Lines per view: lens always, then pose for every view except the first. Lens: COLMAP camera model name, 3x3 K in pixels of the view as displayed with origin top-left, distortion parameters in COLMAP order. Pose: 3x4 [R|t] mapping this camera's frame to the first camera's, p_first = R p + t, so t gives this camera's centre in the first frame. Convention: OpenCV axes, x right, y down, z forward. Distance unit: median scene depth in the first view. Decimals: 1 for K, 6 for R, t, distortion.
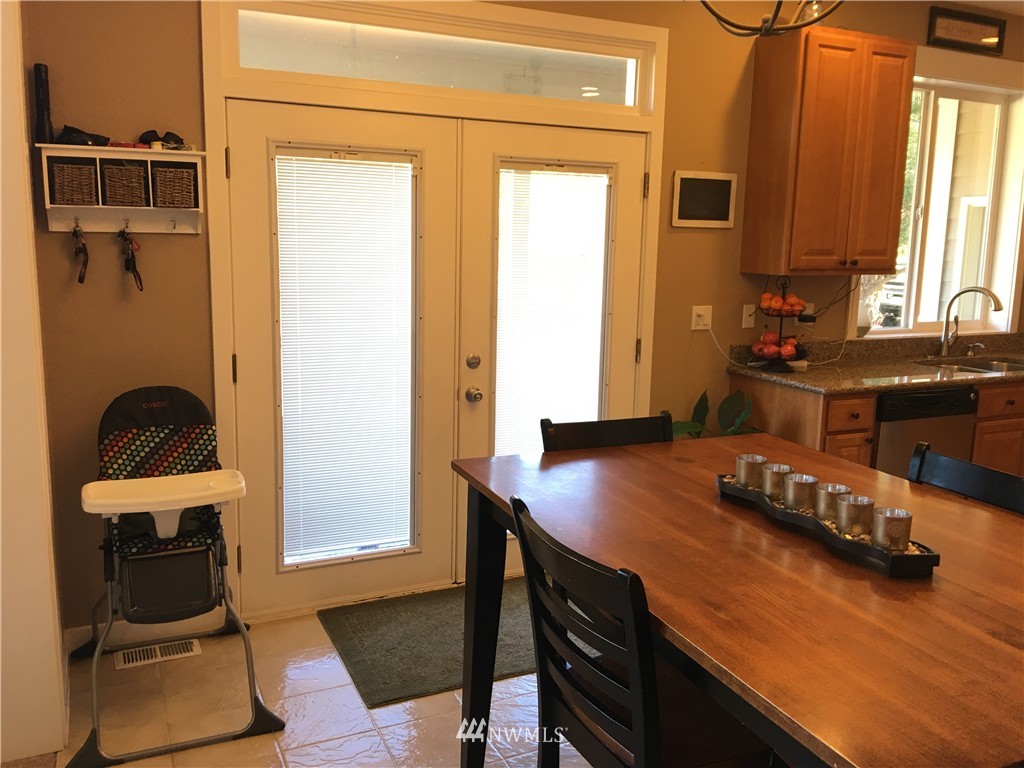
lens RADIAL K [[864.3, 0, 510.6], [0, 864.3, 370.4], [0, 0, 1]] dist [0.102238, -0.165939]
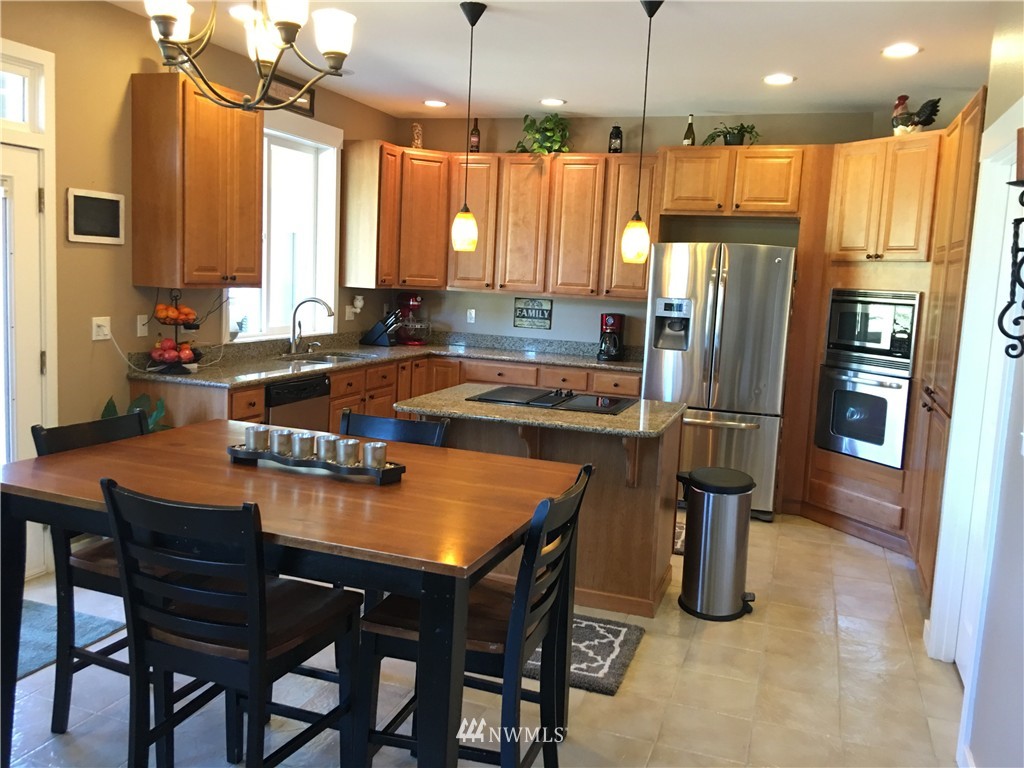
lens RADIAL K [[864.3, 0, 510.6], [0, 864.3, 370.4], [0, 0, 1]] dist [0.102238, -0.165939]
pose [[0.700711, -0.069798, 0.710022, -0.196210], [0.079304, 0.996656, 0.019711, 0.009058], [-0.709023, 0.042496, 0.703903, -0.101648]]
